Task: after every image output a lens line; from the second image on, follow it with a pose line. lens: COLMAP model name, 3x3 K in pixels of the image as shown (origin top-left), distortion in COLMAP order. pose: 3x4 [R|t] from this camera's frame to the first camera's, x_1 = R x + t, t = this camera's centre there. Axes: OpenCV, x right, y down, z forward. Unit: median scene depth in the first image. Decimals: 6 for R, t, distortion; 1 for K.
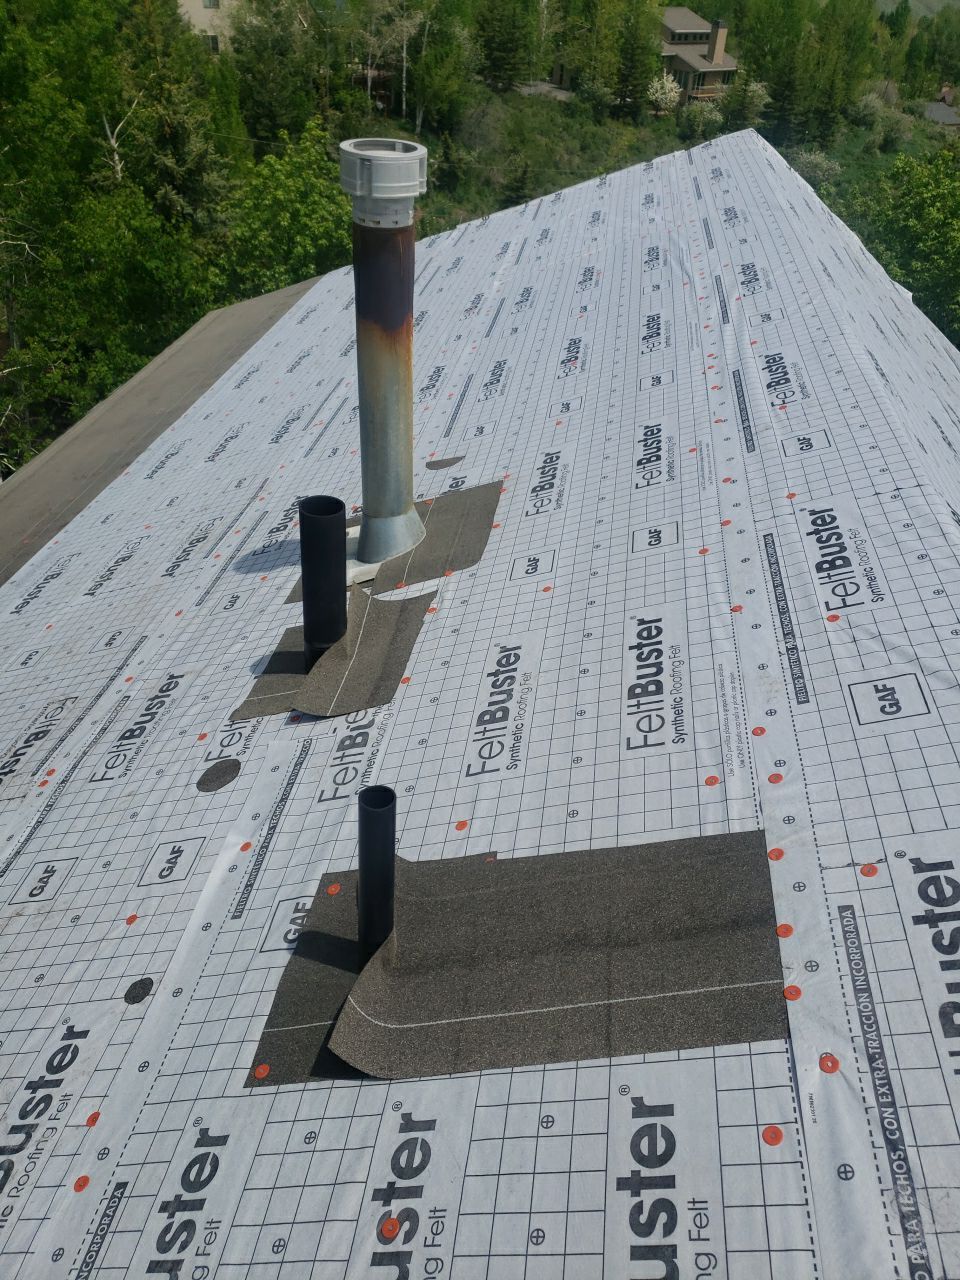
lens RADIAL K [[977.3, 0, 503.8], [0, 977.3, 636.5], [0, 0, 1]] dist [0.013785, 0.016316]
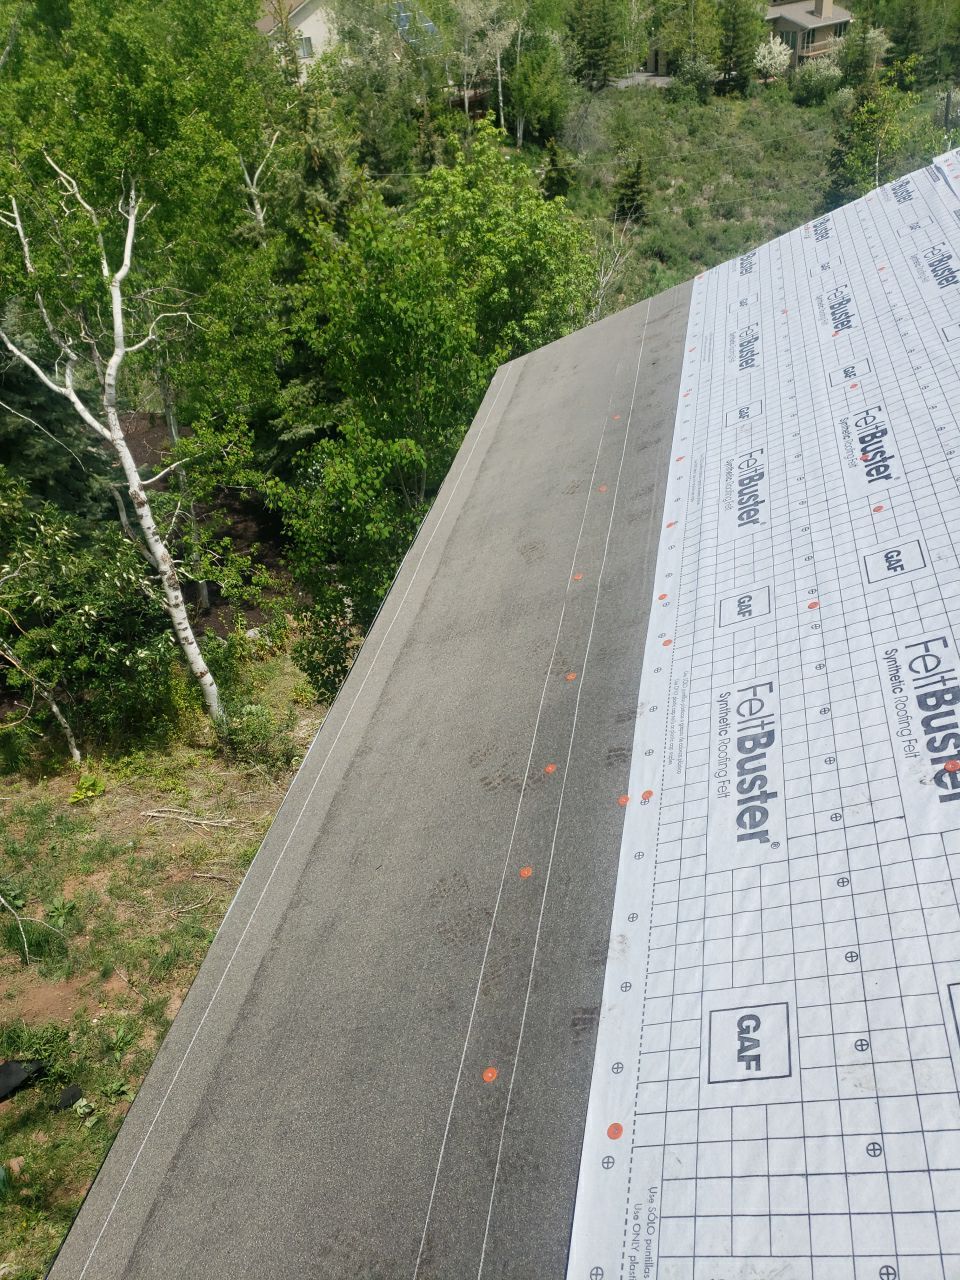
lens RADIAL K [[1012.3, 0, 480.0], [0, 1012.3, 640.0], [0, 0, 1]] dist [0.026058, 0.011076]
pose [[0.982271, -0.094829, -0.161713, -0.599216], [0.091389, 0.995404, -0.028601, -0.355768], [0.163682, 0.013315, 0.986423, 0.910132]]
